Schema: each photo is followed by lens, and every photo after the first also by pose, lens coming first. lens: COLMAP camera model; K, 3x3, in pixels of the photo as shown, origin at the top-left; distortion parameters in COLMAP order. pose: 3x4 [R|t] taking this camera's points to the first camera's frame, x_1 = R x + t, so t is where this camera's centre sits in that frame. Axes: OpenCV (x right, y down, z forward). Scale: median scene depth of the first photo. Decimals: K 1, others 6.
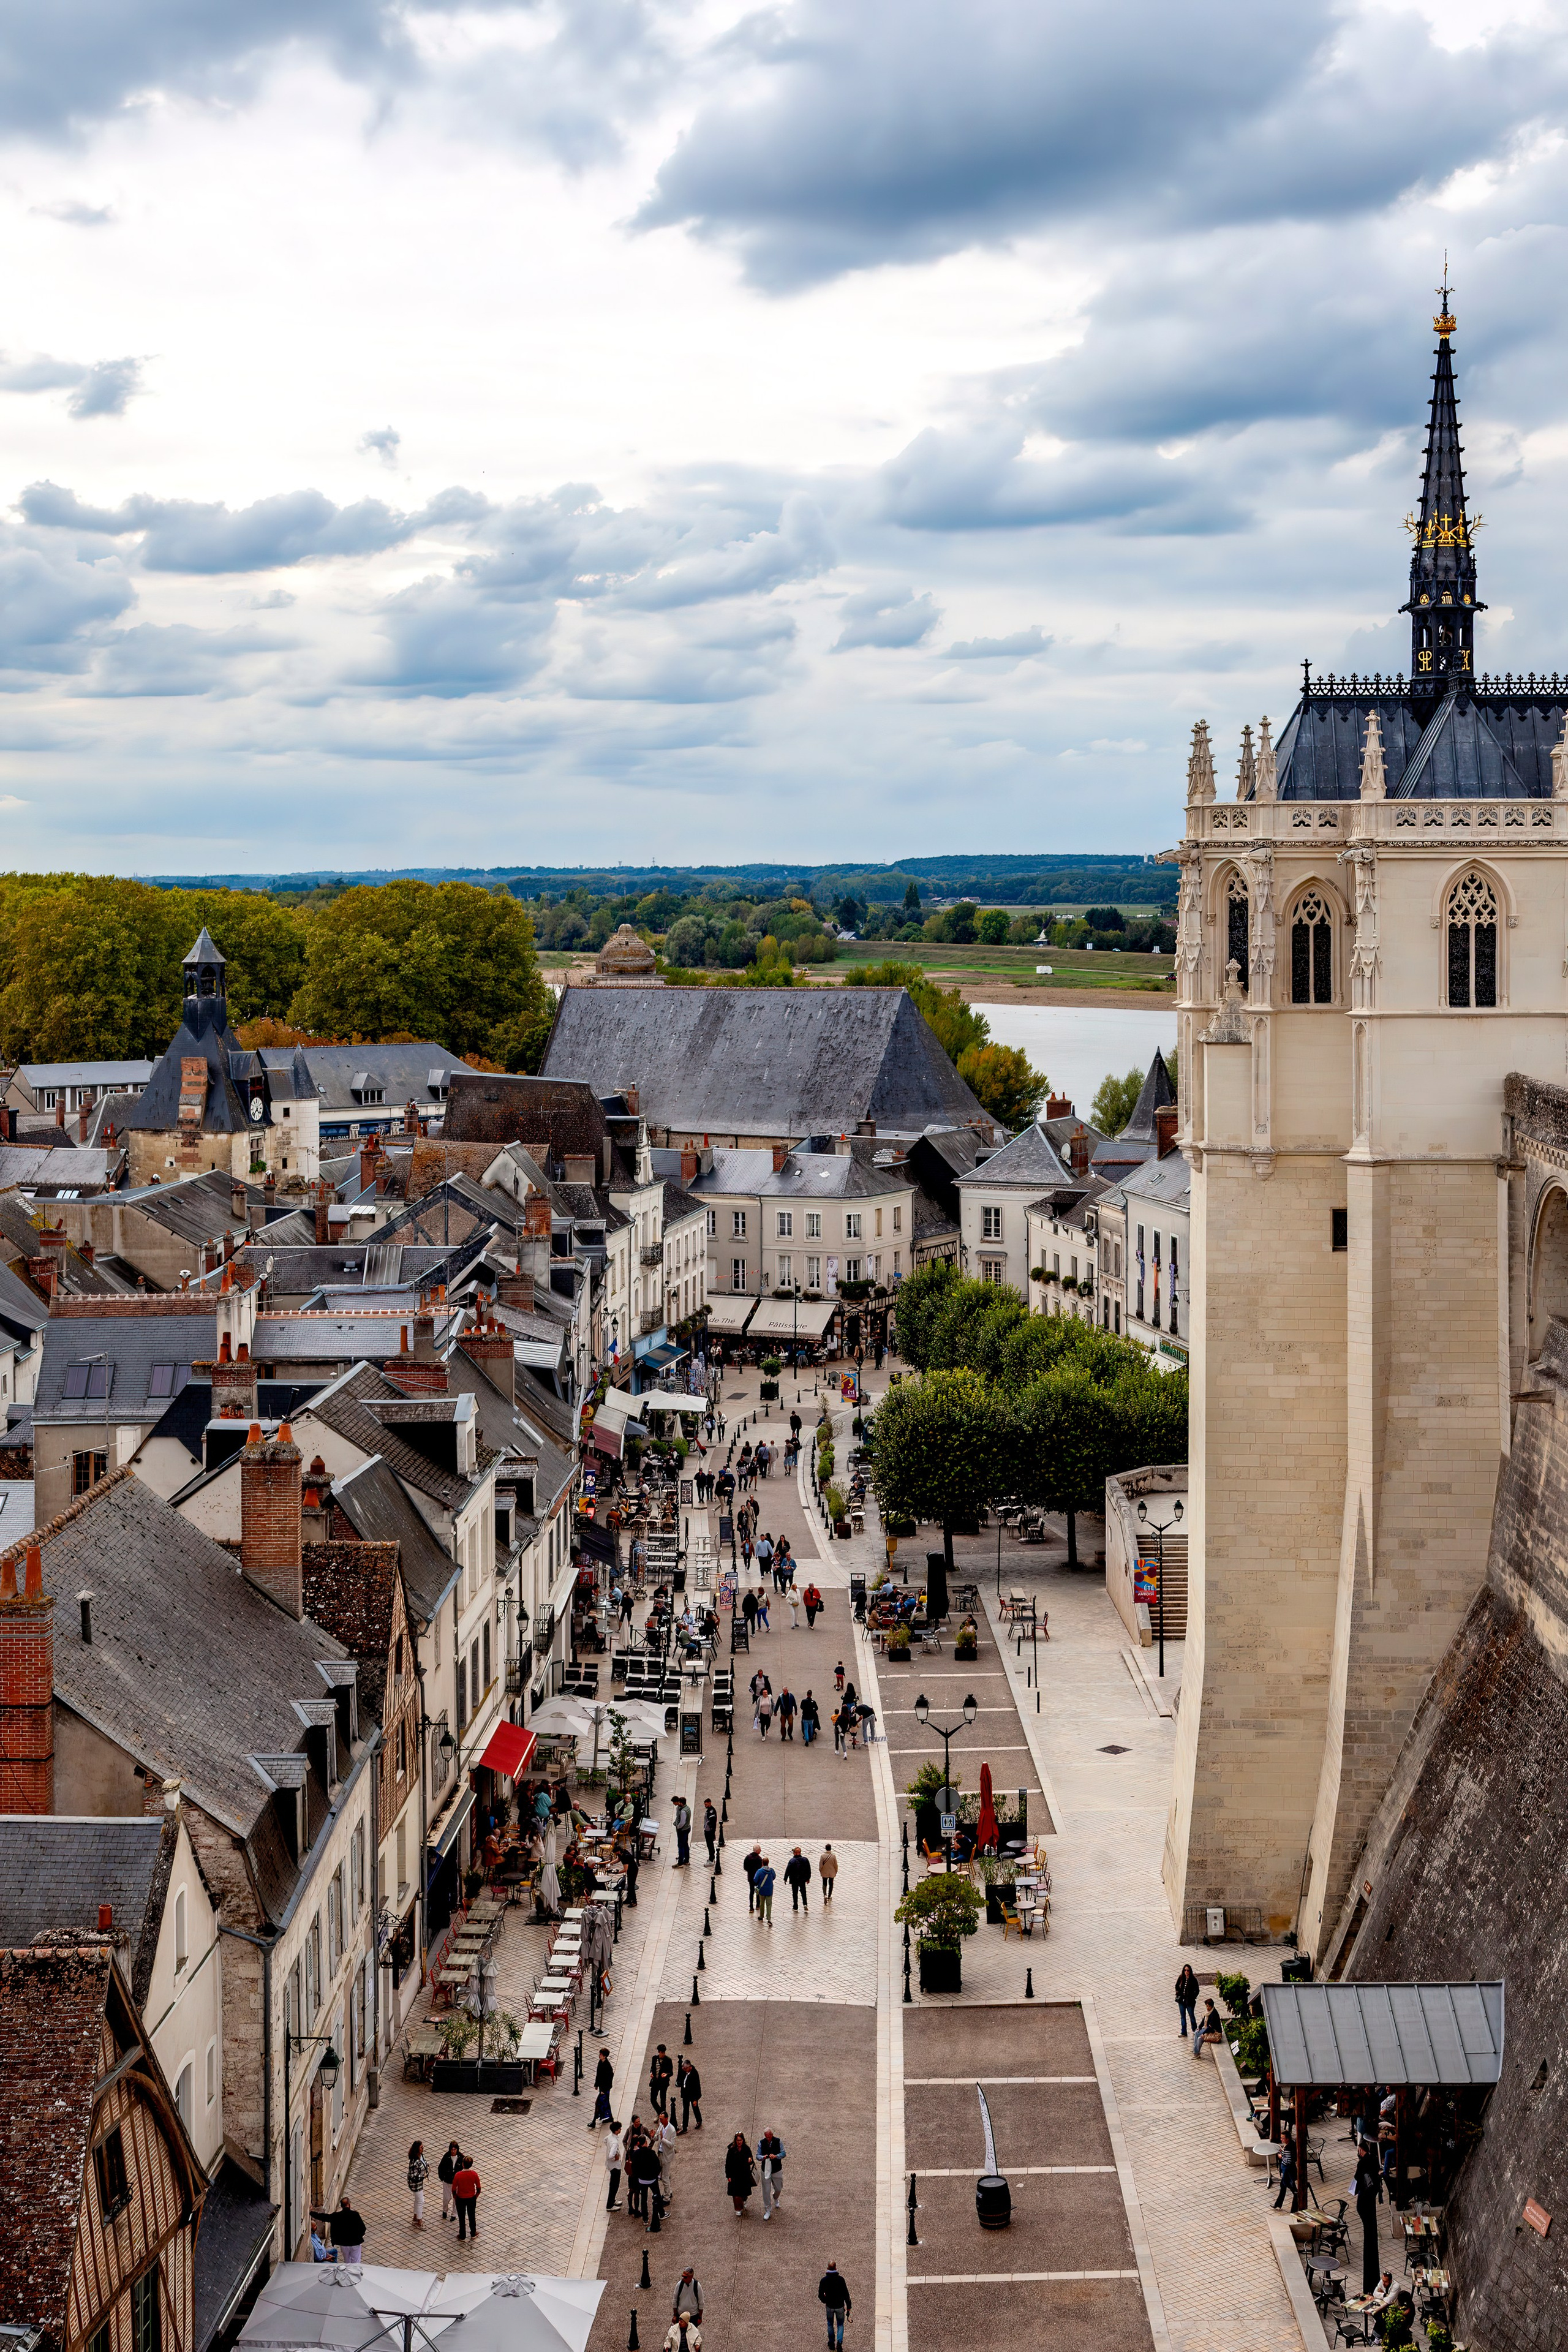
lens RADIAL K [[3189.1, 0, 836.5], [0, 3189.1, 918.4], [0, 0, 1]] dist [0.036645, 0.000000]
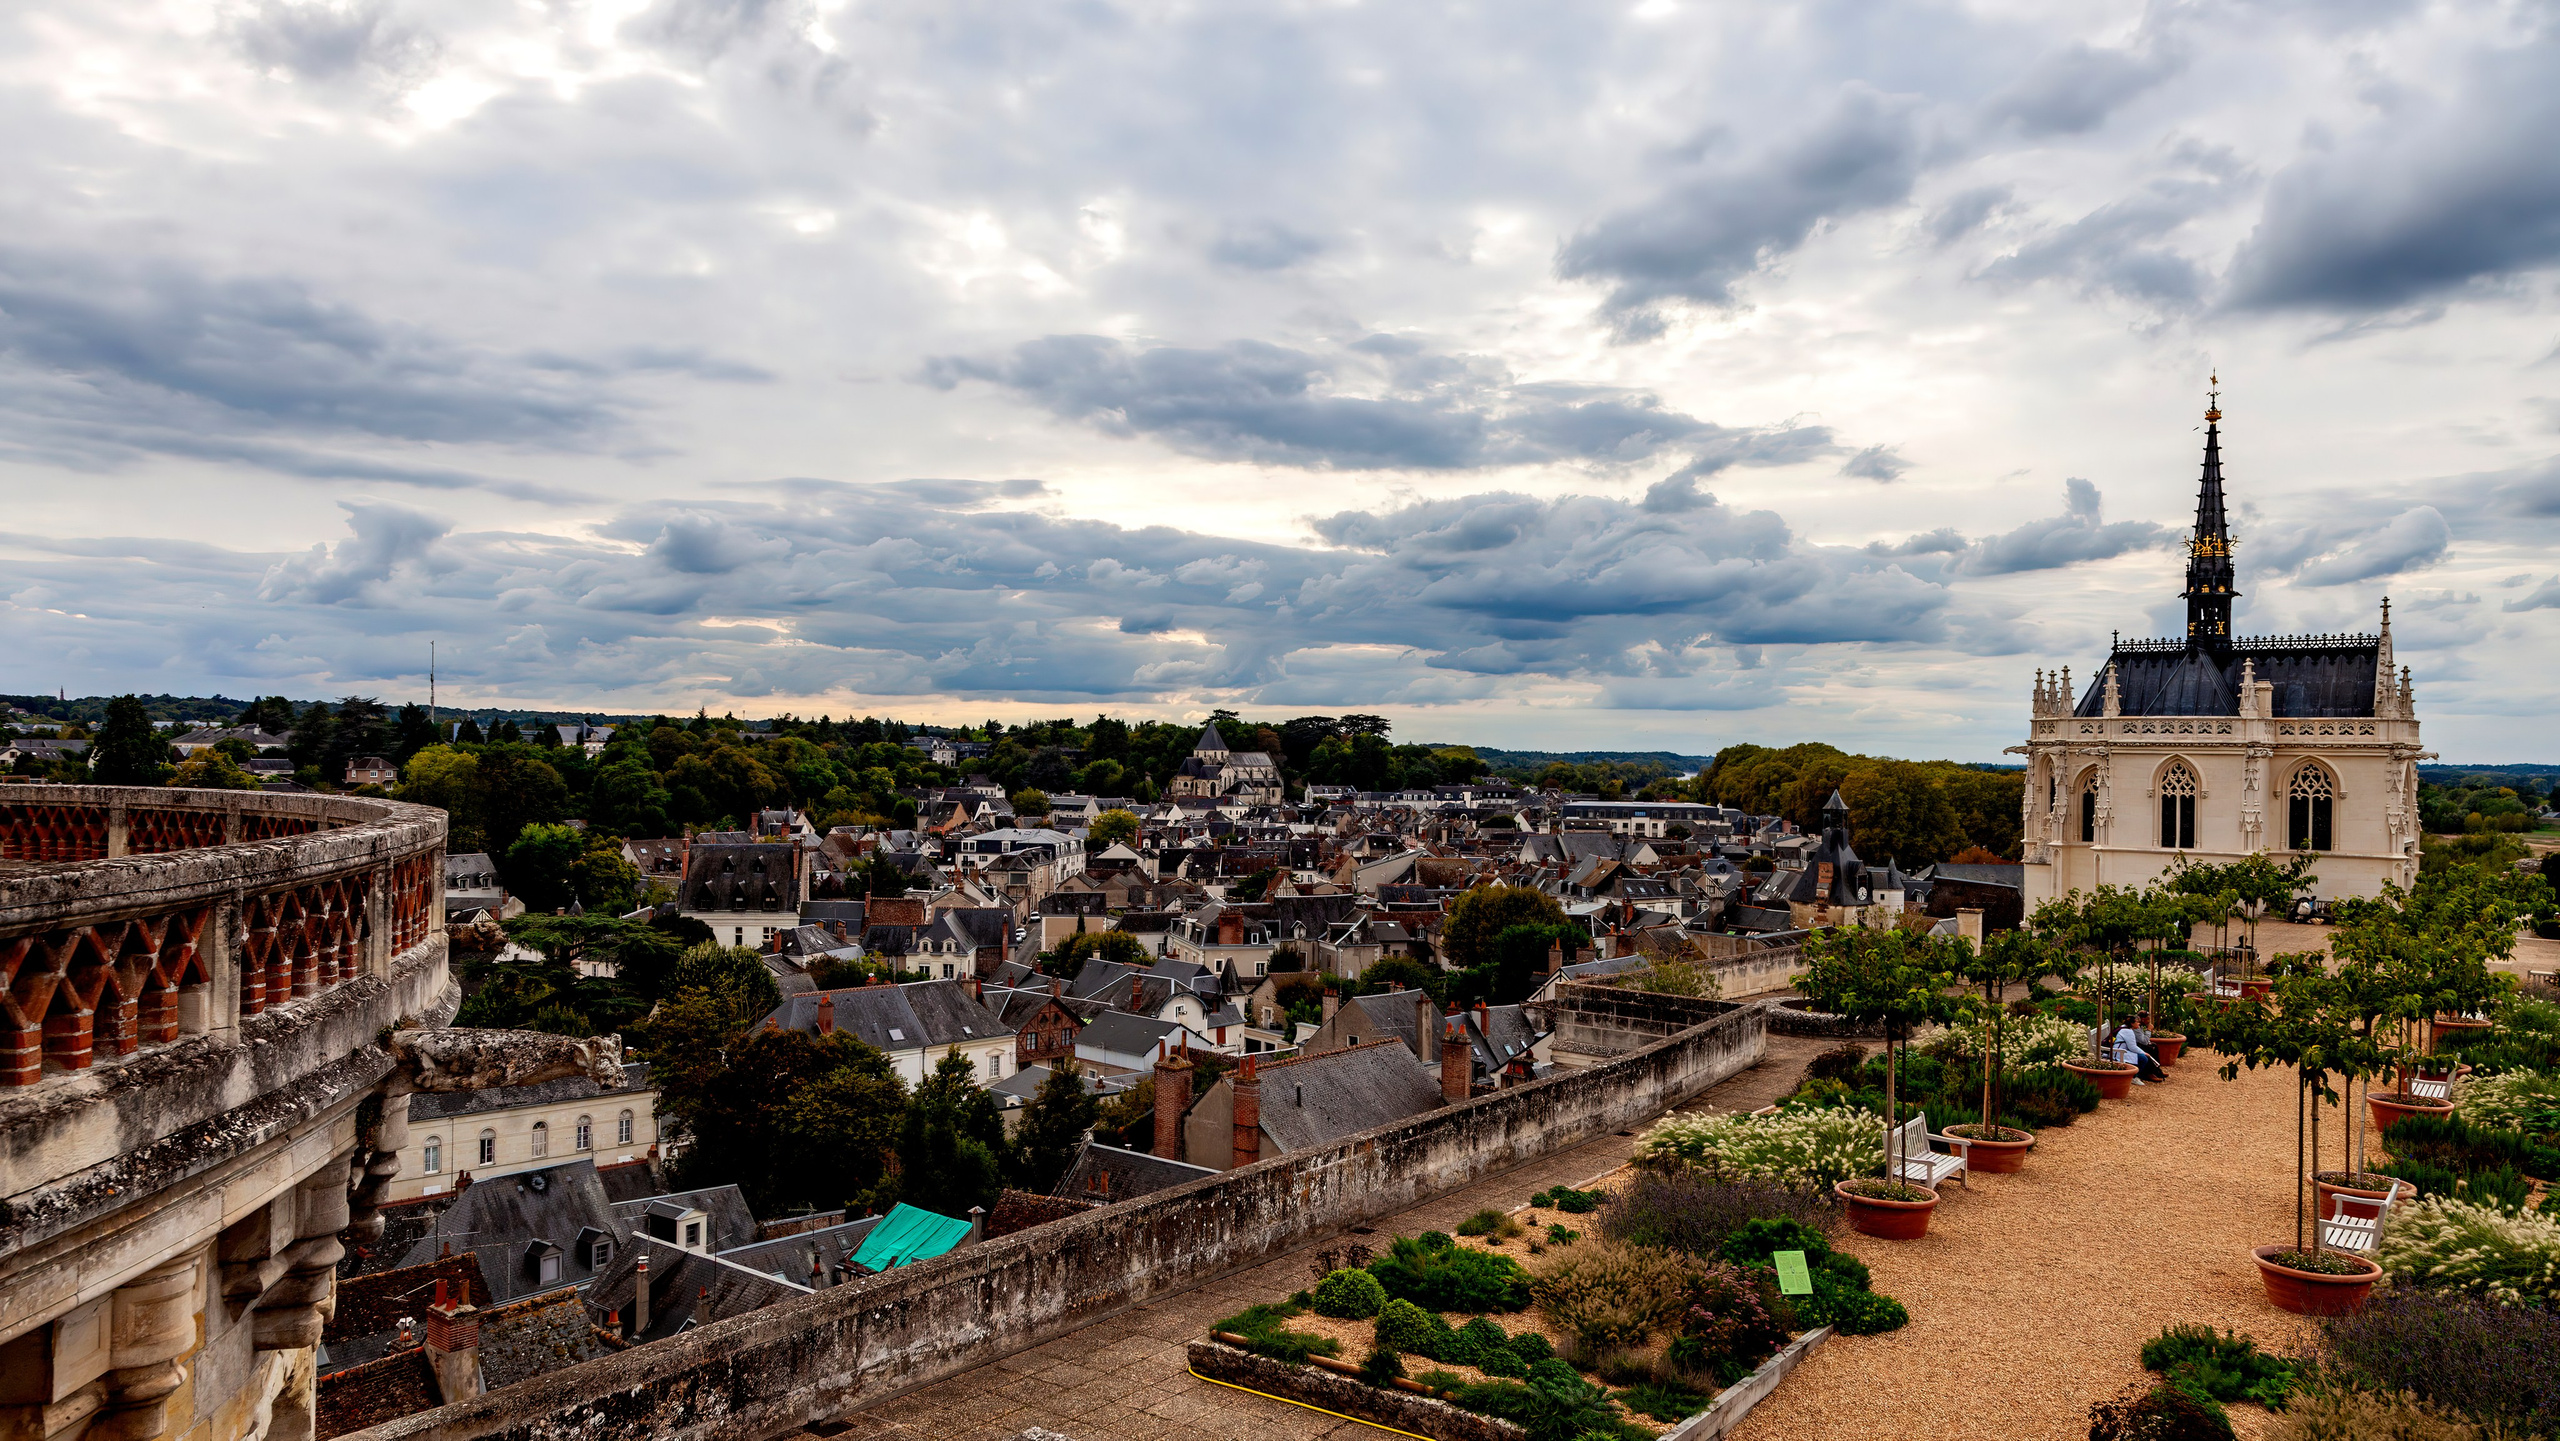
lens RADIAL K [[1803.8, 0, 1209.0], [0, 1803.8, 742.2], [0, 0, 1]] dist [0.005783, 0.002212]
pose [[0.790193, 0.010585, -0.612766, 0.123083], [-0.024849, 0.999582, -0.014778, 0.000184], [0.612354, 0.026904, 0.790126, -0.000639]]
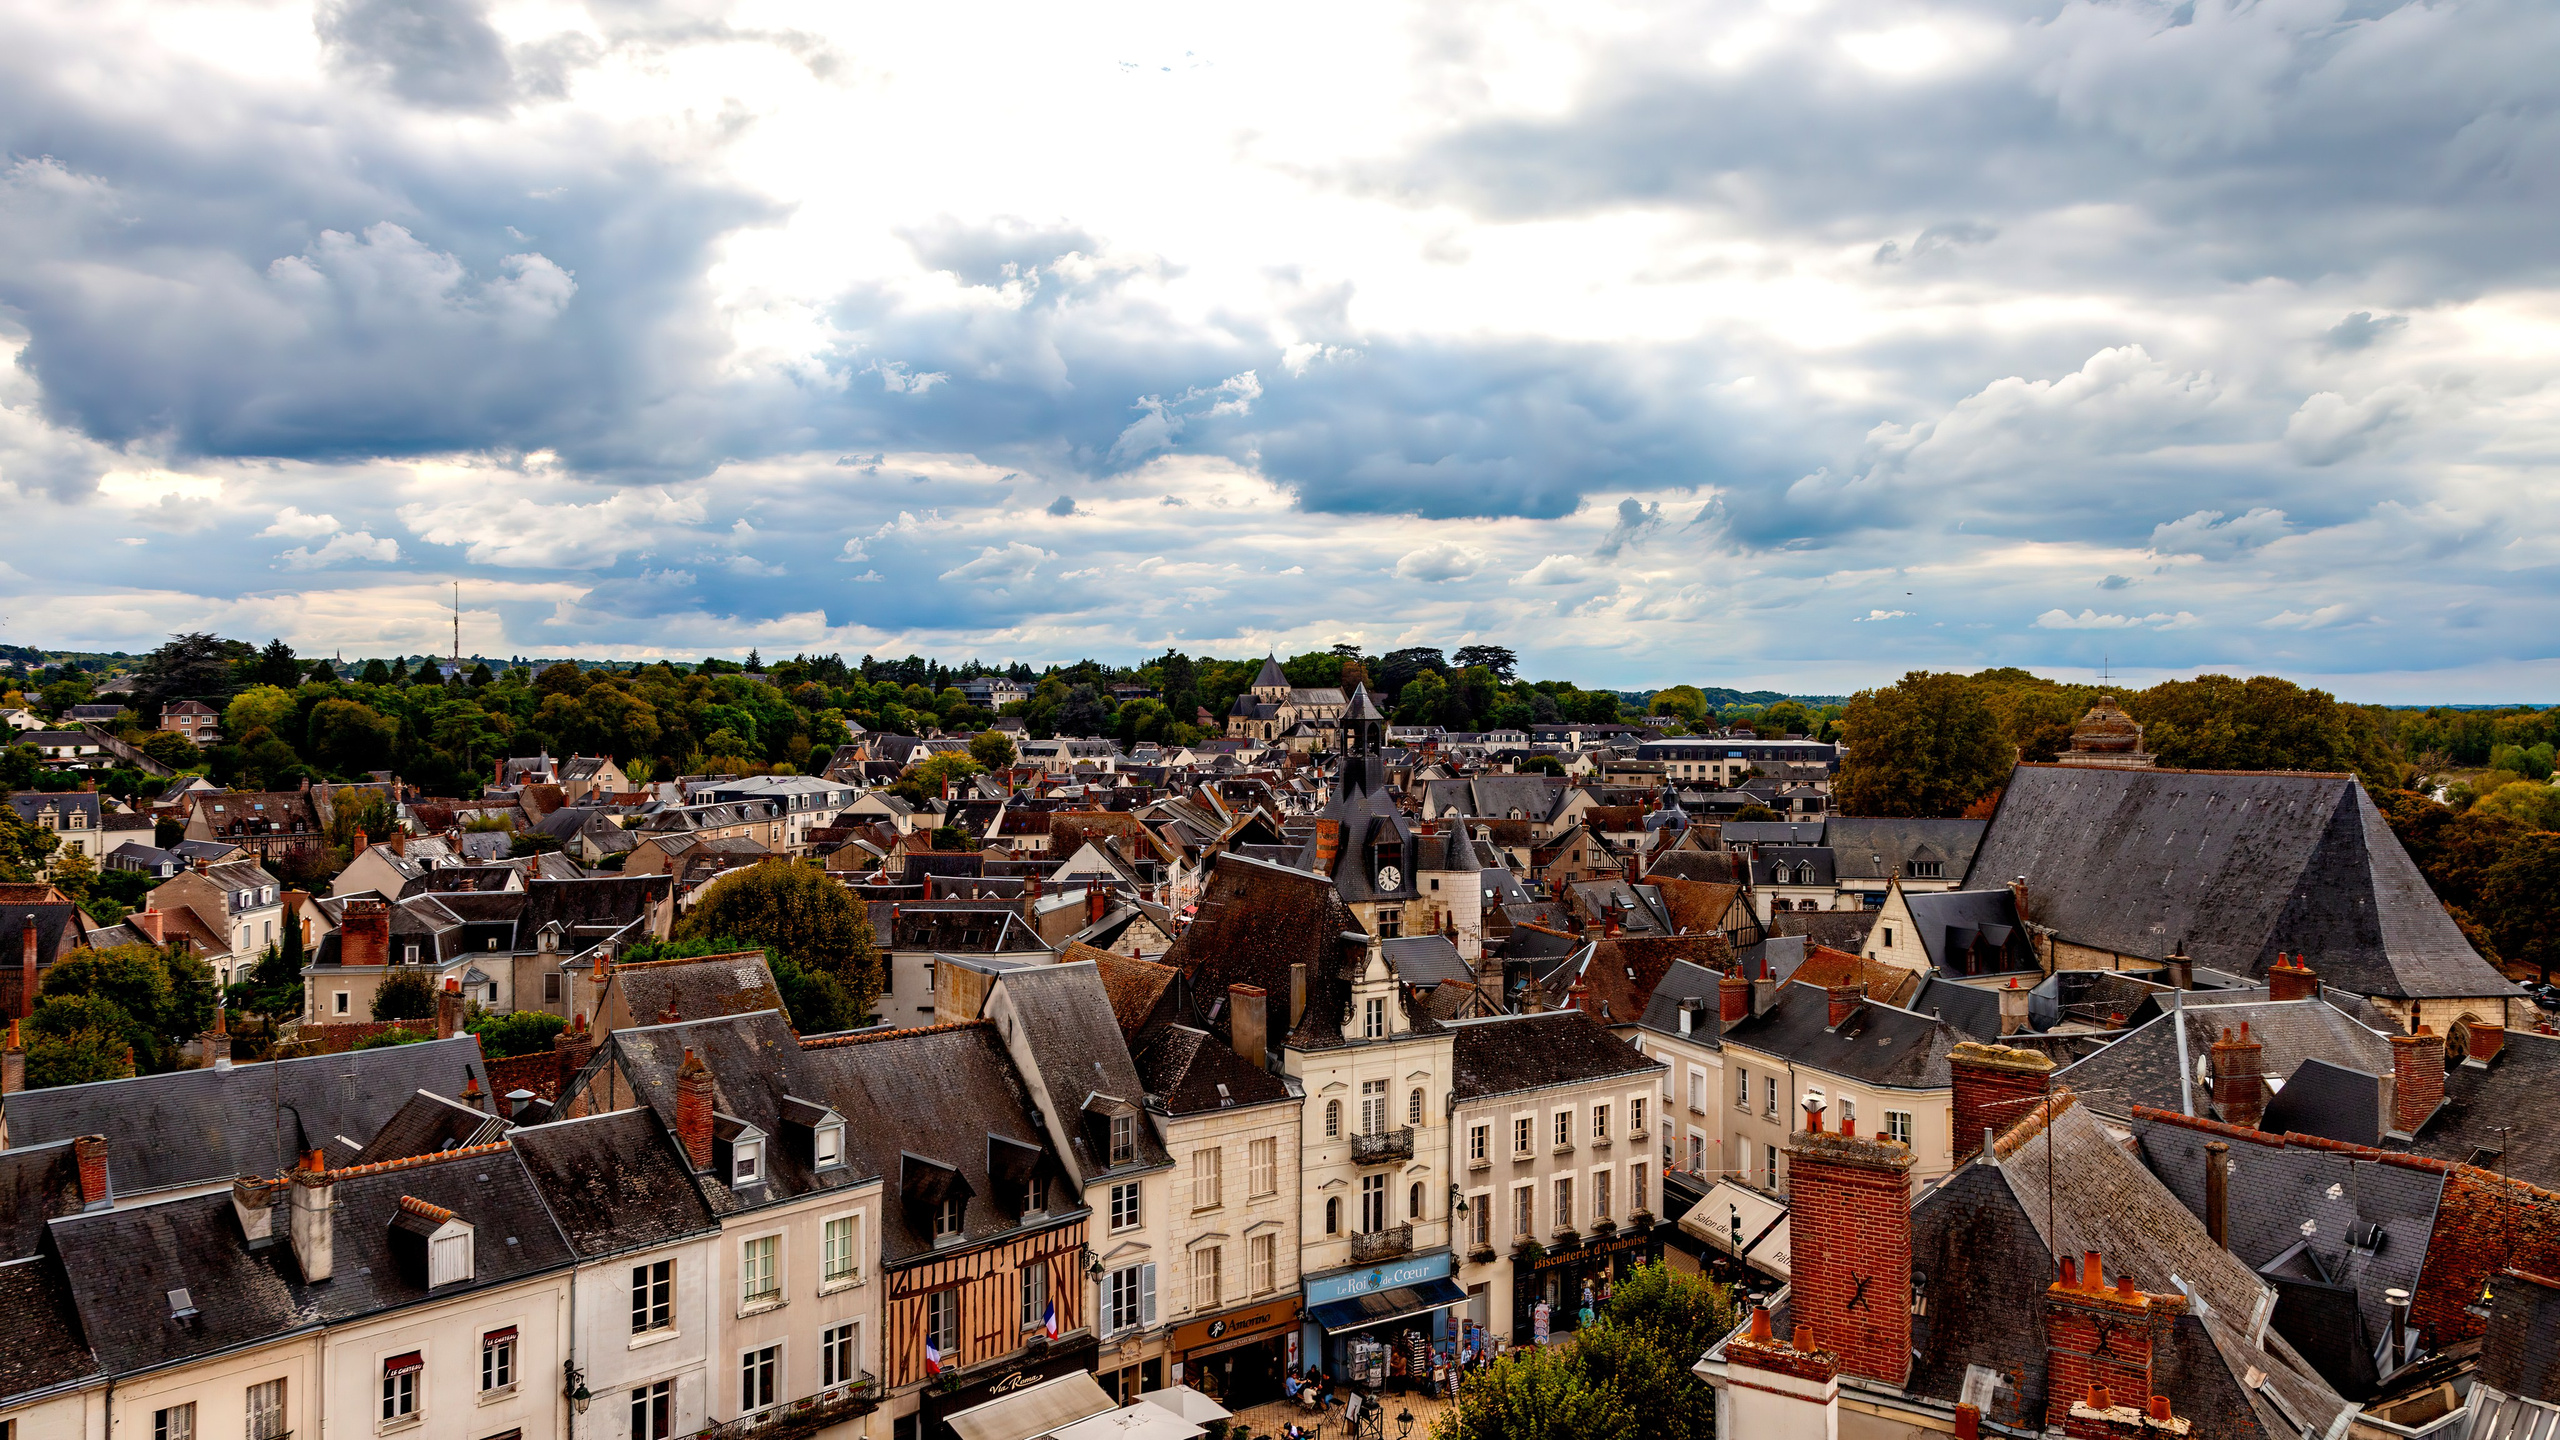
lens RADIAL K [[1803.8, 0, 1286.6], [0, 1803.8, 717.2], [0, 0, 1]] dist [0.005783, 0.002212]
pose [[0.703276, 0.009681, -0.710851, 0.146703], [-0.013474, 0.999909, 0.000287, 0.011743], [0.710789, 0.009376, 0.703343, 0.538478]]
